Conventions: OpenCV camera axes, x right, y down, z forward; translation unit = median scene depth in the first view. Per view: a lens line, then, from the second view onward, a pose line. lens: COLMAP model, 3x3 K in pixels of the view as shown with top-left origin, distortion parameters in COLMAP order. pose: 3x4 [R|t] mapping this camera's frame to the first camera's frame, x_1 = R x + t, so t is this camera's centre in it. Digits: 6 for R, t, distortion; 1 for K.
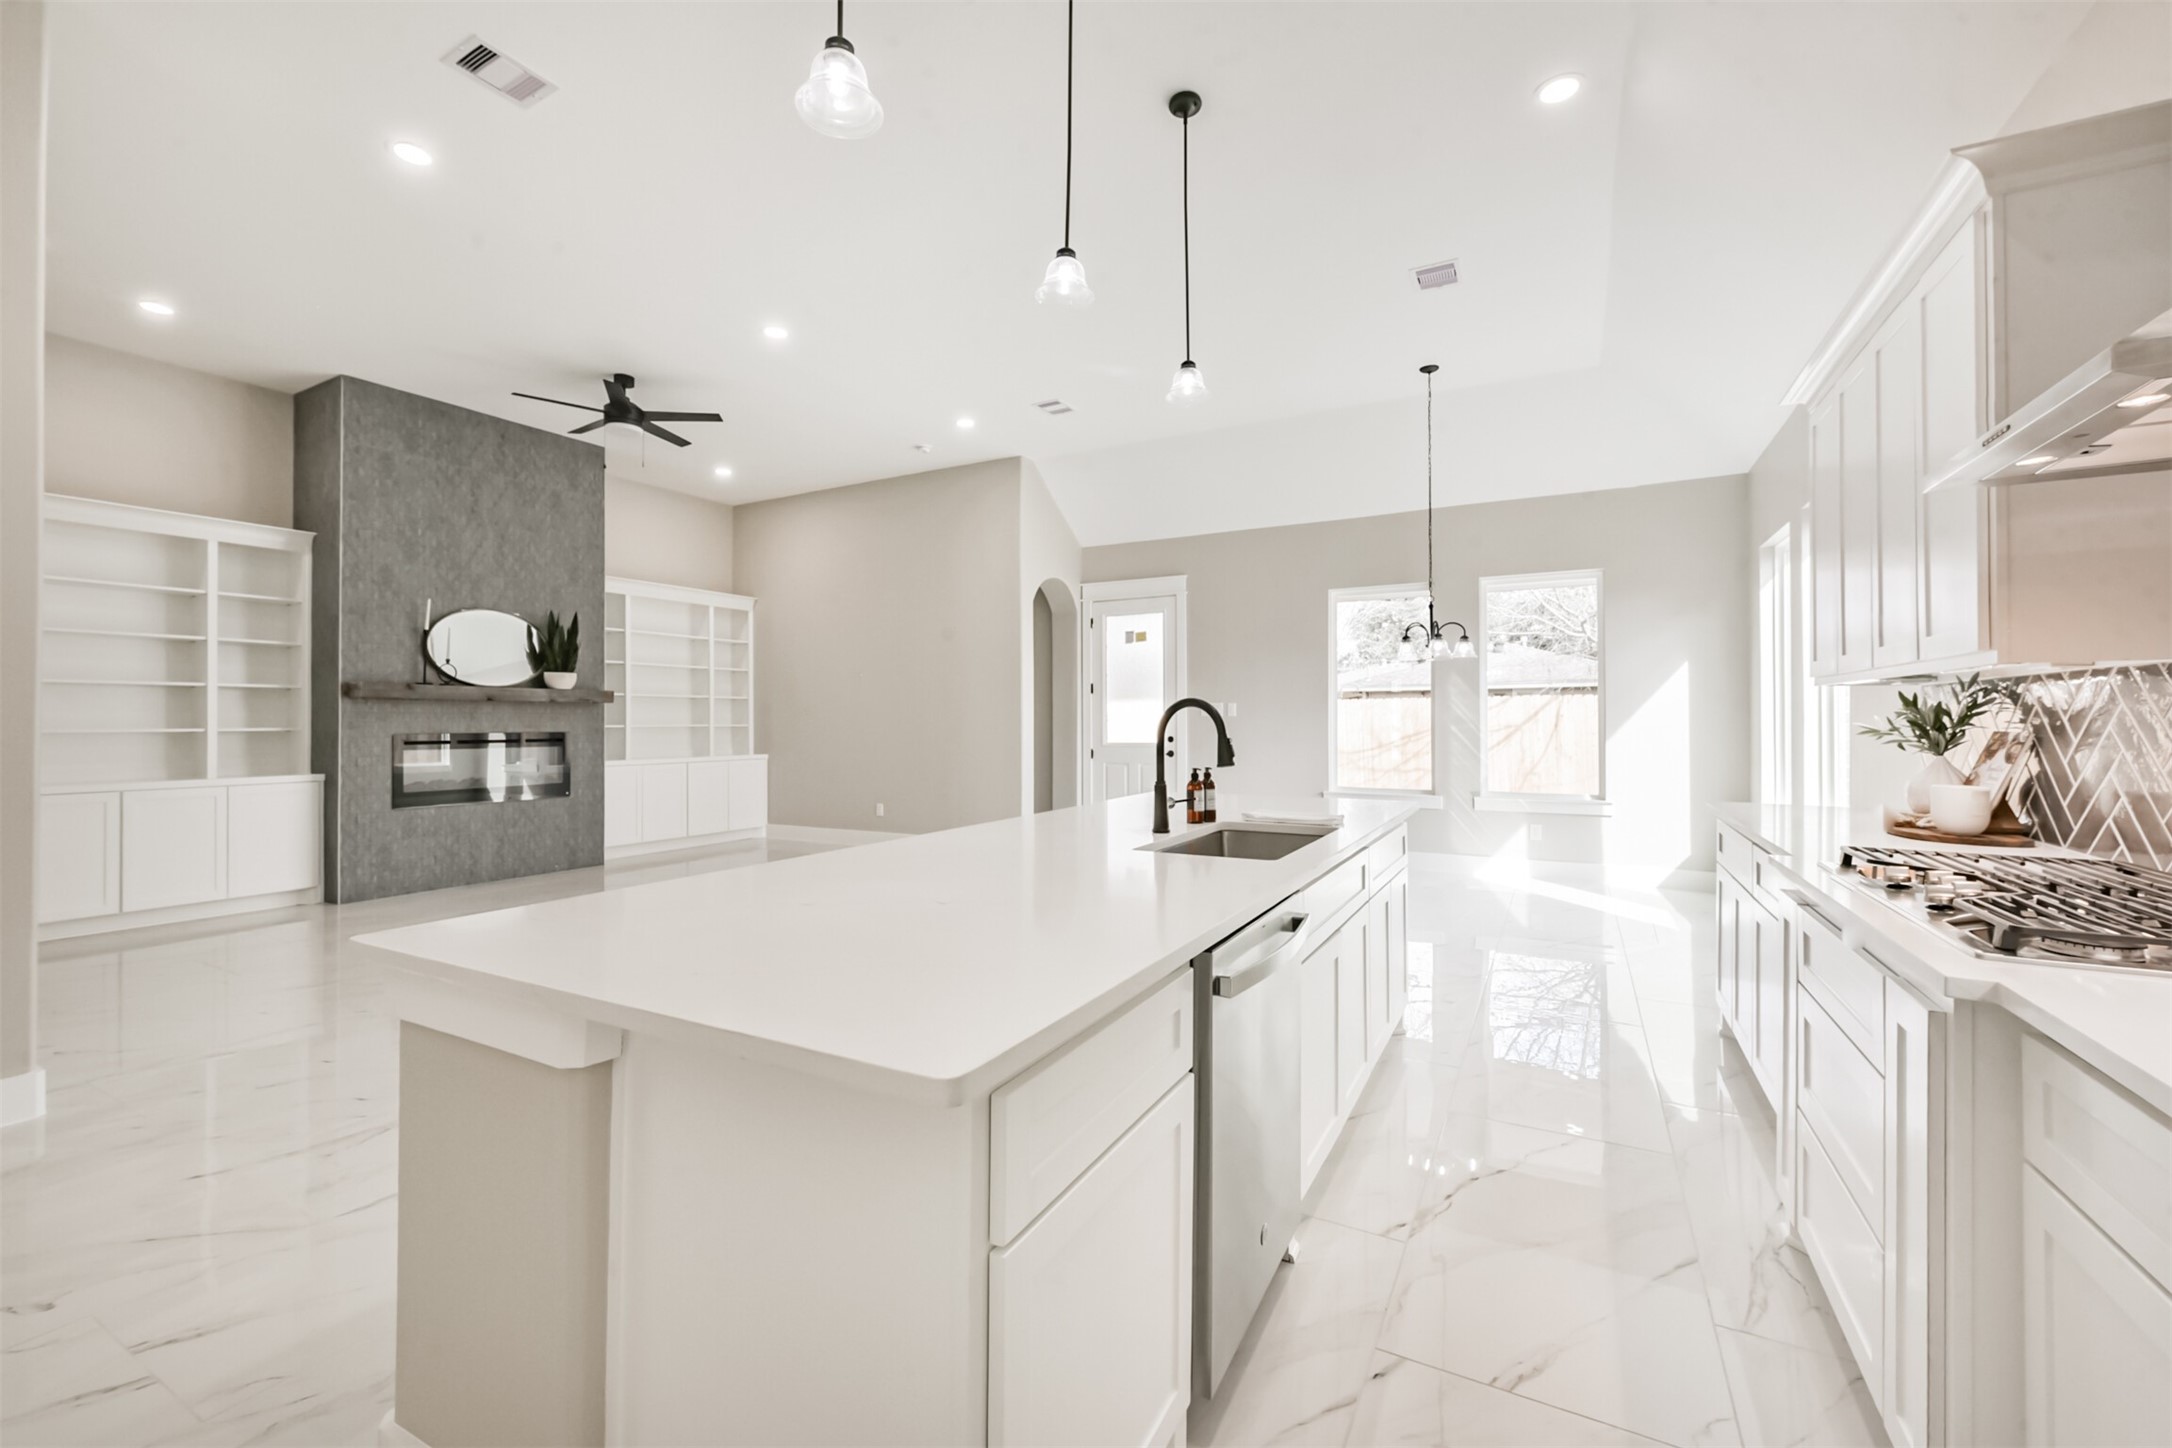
lens RADIAL K [[884.1, 0, 1074.1], [0, 884.1, 709.6], [0, 0, 1]] dist [0.012443, -0.001783]
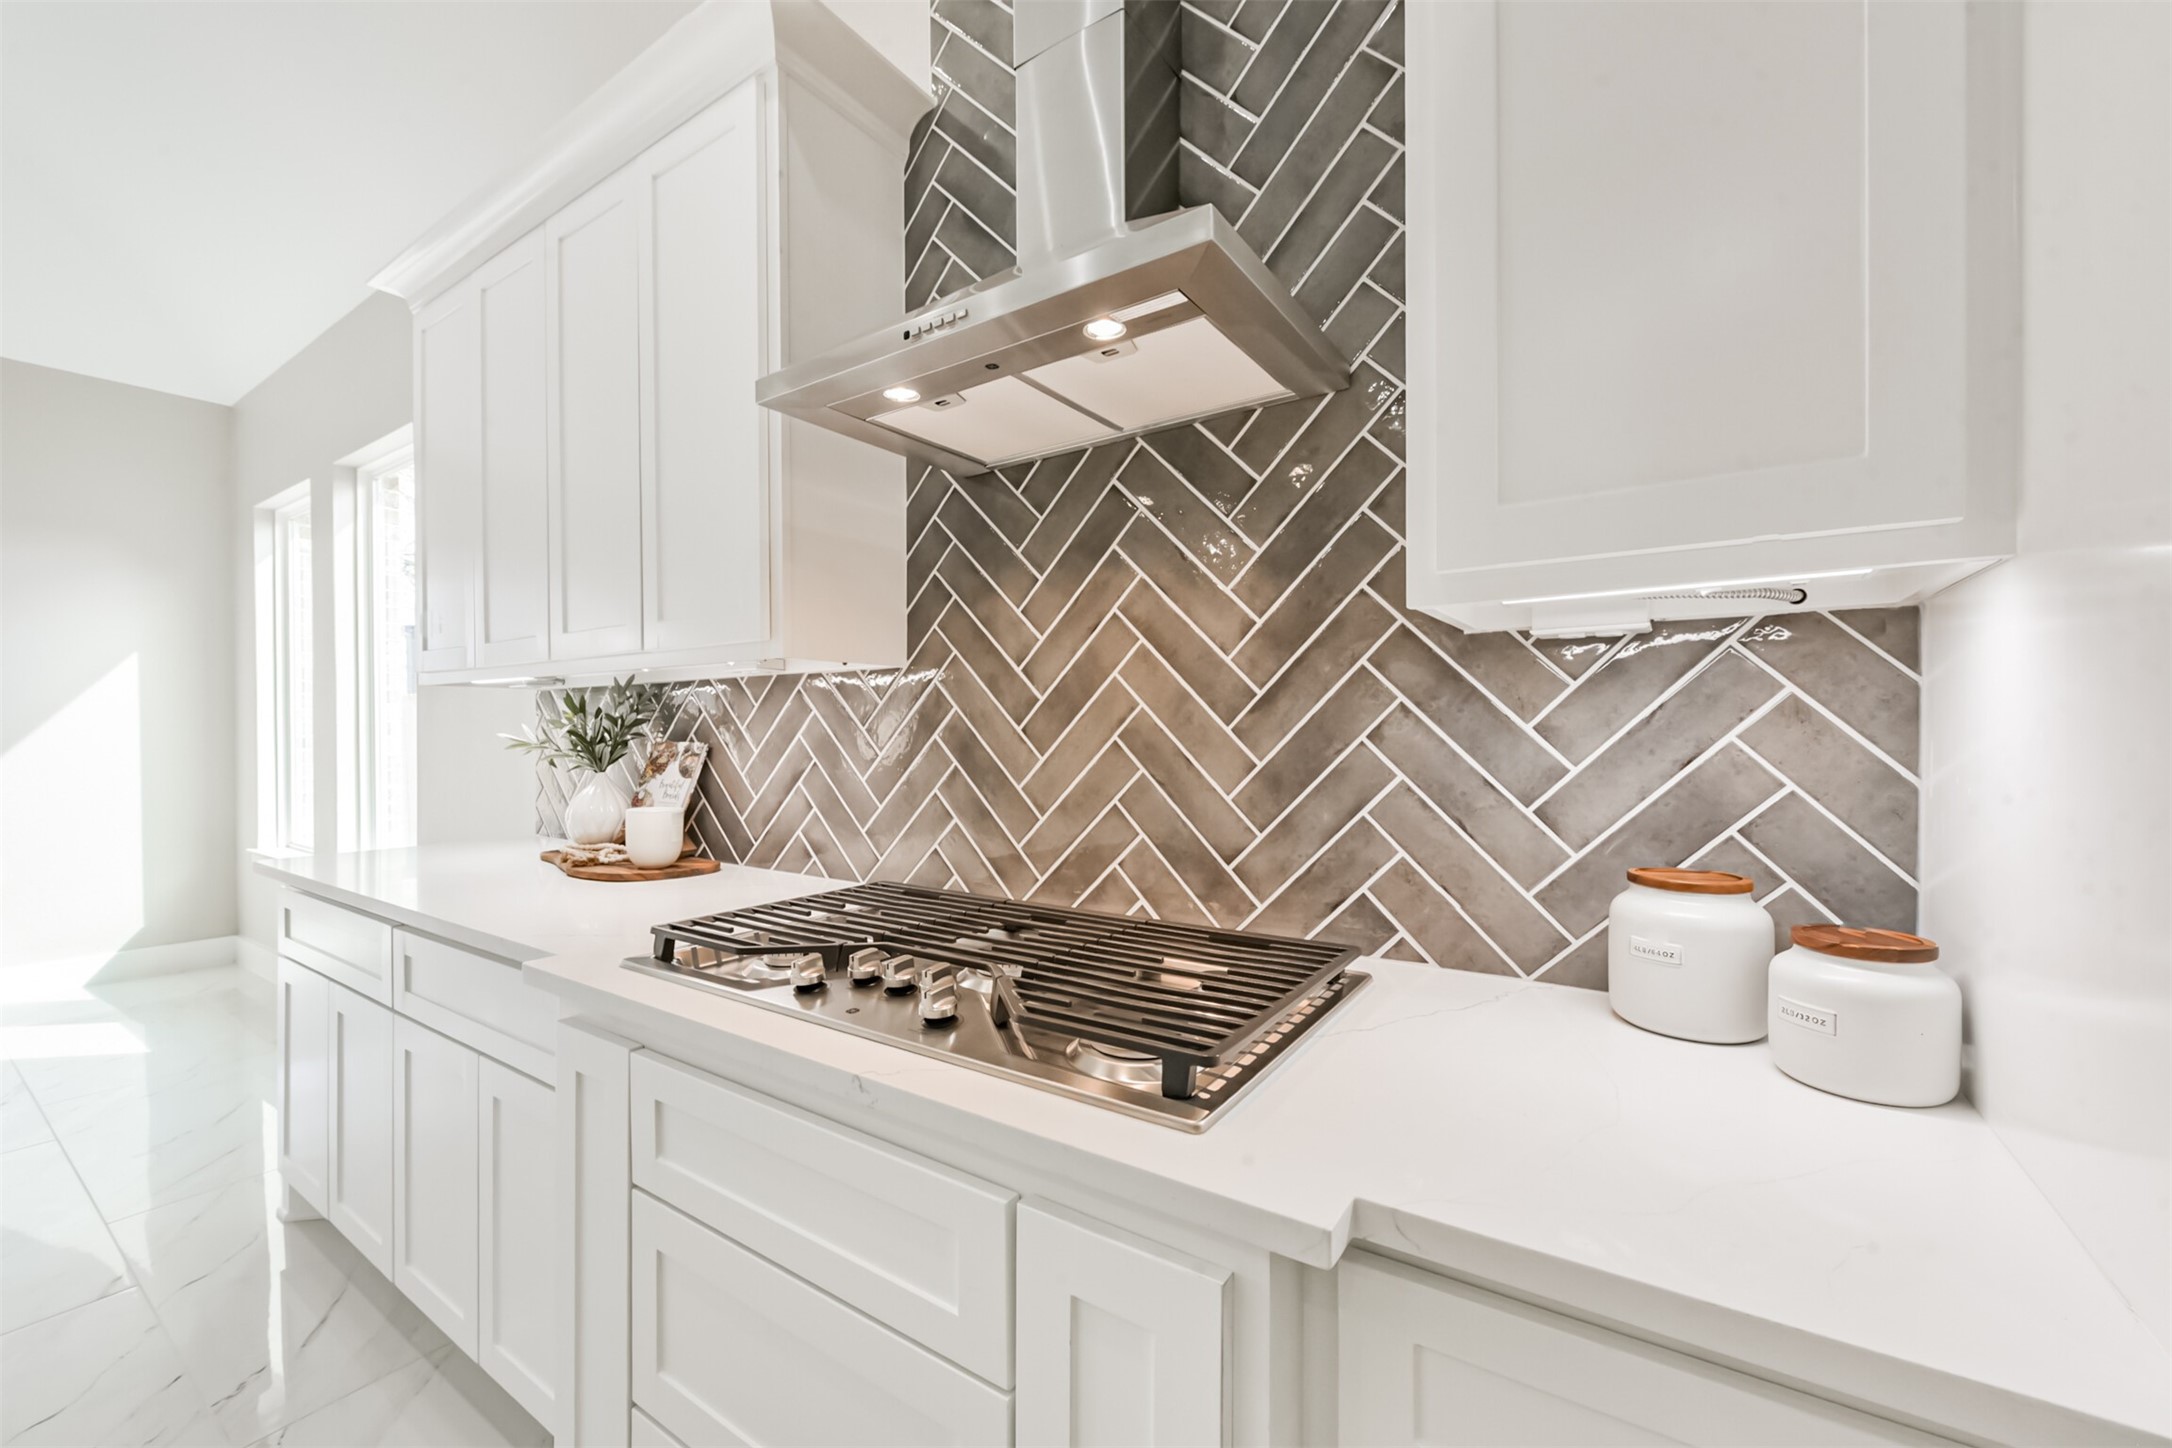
lens RADIAL K [[884.1, 0, 1101.0], [0, 884.1, 733.4], [0, 0, 1]] dist [0.012443, -0.001783]
pose [[0.109305, -0.004019, 0.994000, 0.089805], [-0.009008, 0.999947, 0.005034, 0.003328], [-0.993967, -0.009504, 0.109262, 0.205652]]
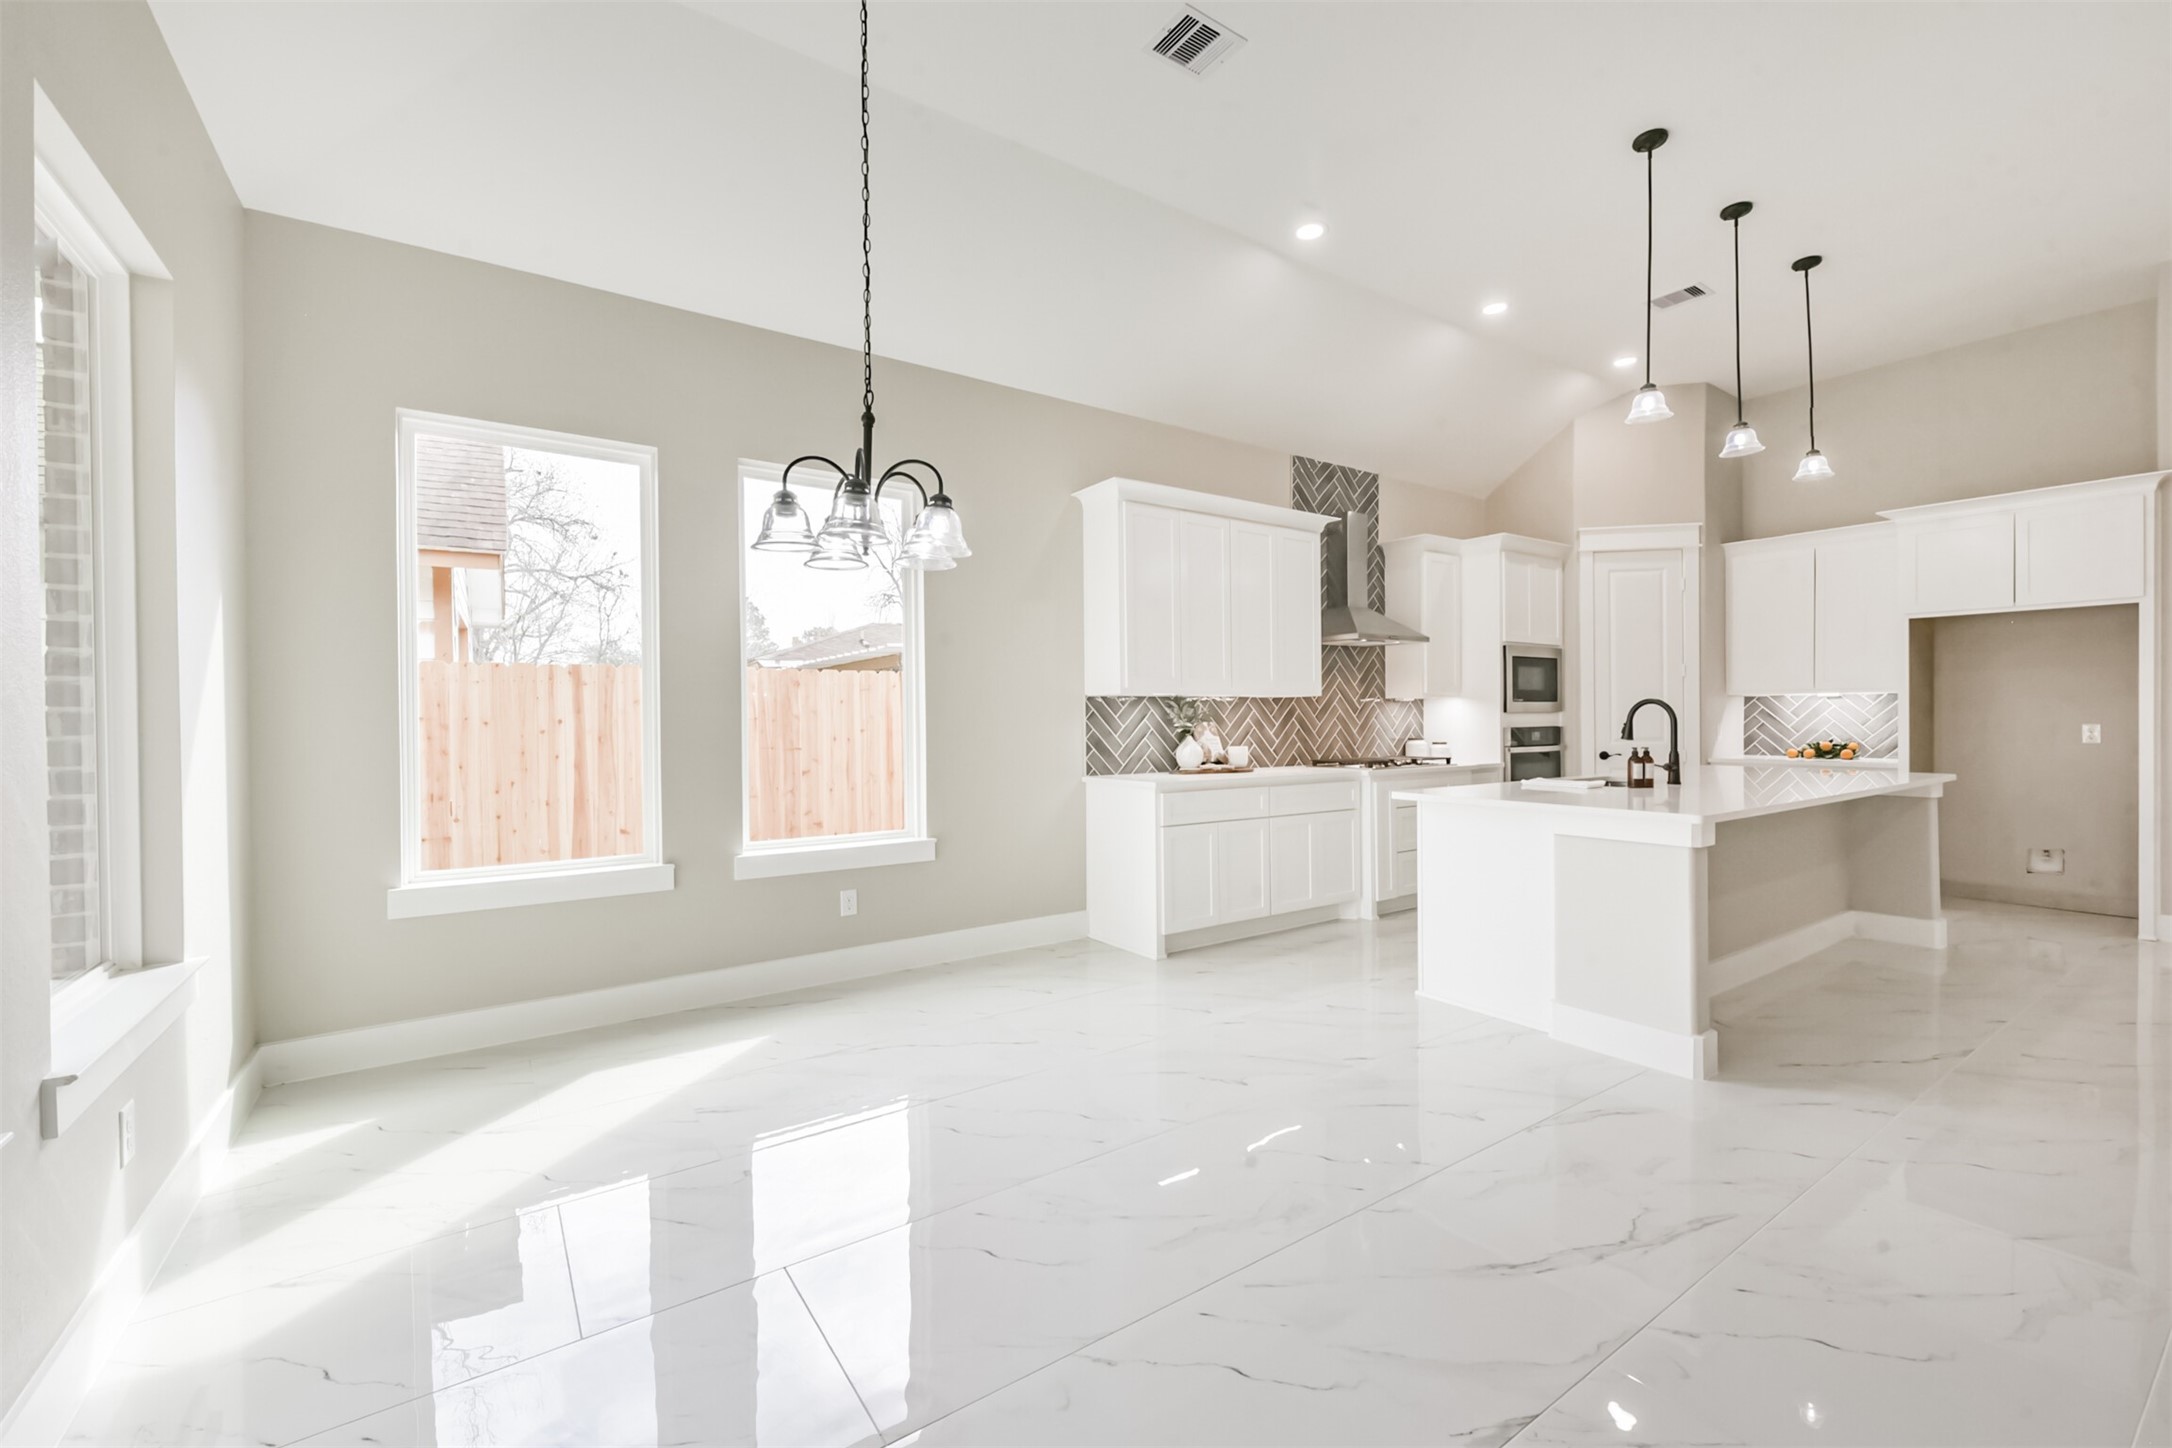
lens RADIAL K [[884.1, 0, 1090.0], [0, 884.1, 724.2], [0, 0, 1]] dist [0.012443, -0.001783]
pose [[-0.896694, 0.004165, 0.442631, 0.136560], [0.001421, 0.999978, -0.006531, 0.016729], [-0.442648, -0.005228, -0.896680, 1.146107]]
